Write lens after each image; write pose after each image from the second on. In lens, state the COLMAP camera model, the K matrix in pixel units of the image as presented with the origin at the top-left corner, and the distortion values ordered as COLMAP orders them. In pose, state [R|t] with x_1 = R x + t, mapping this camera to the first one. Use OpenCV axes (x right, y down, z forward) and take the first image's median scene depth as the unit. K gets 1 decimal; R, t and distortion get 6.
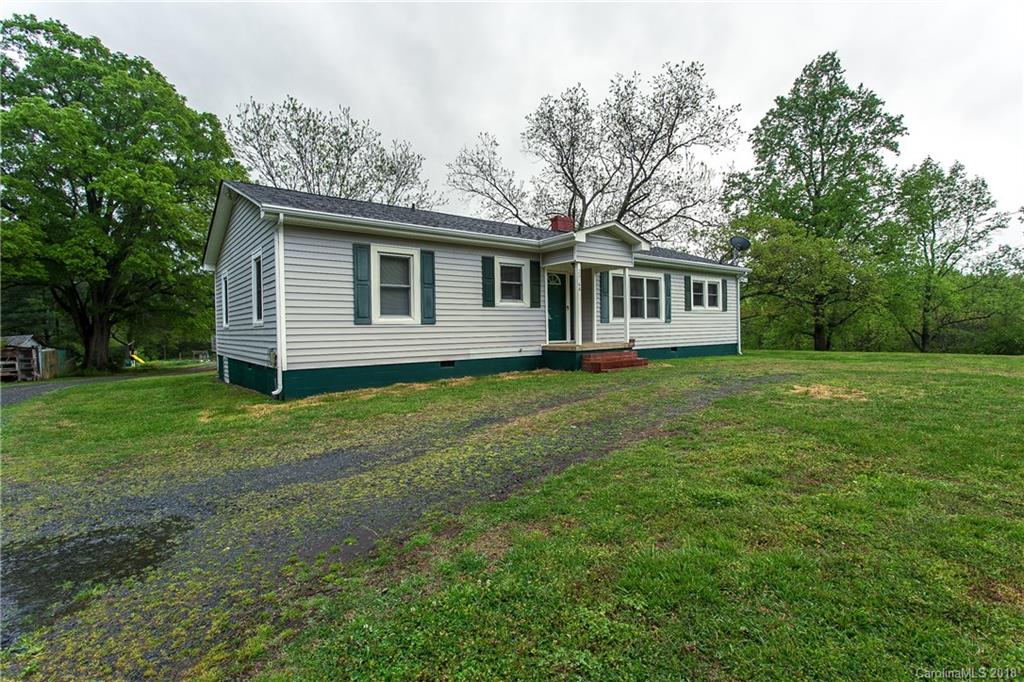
lens RADIAL K [[490.6, 0, 512.0], [0, 490.6, 335.1], [0, 0, 1]] dist [0.004094, 0.000103]
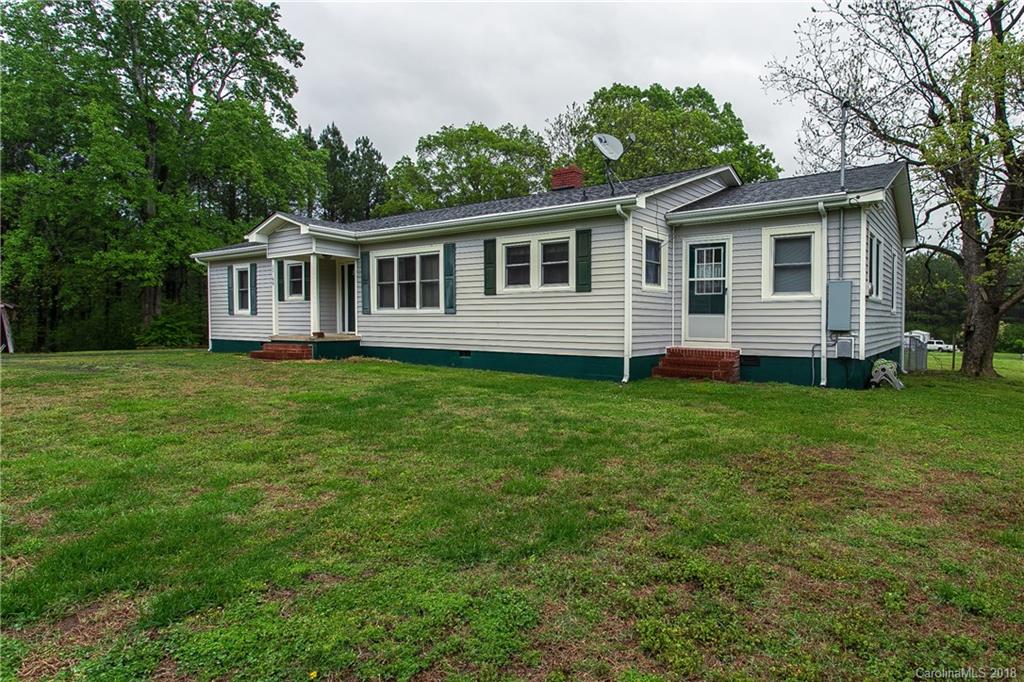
lens RADIAL K [[570.2, 0, 512.4], [0, 570.2, 337.6], [0, 0, 1]] dist [0.001052, 0.000055]
pose [[0.234902, 0.047034, -0.970881, 1.078729], [-0.022056, 0.998829, 0.043052, -0.027566], [0.971769, 0.011300, 0.235664, 0.862378]]
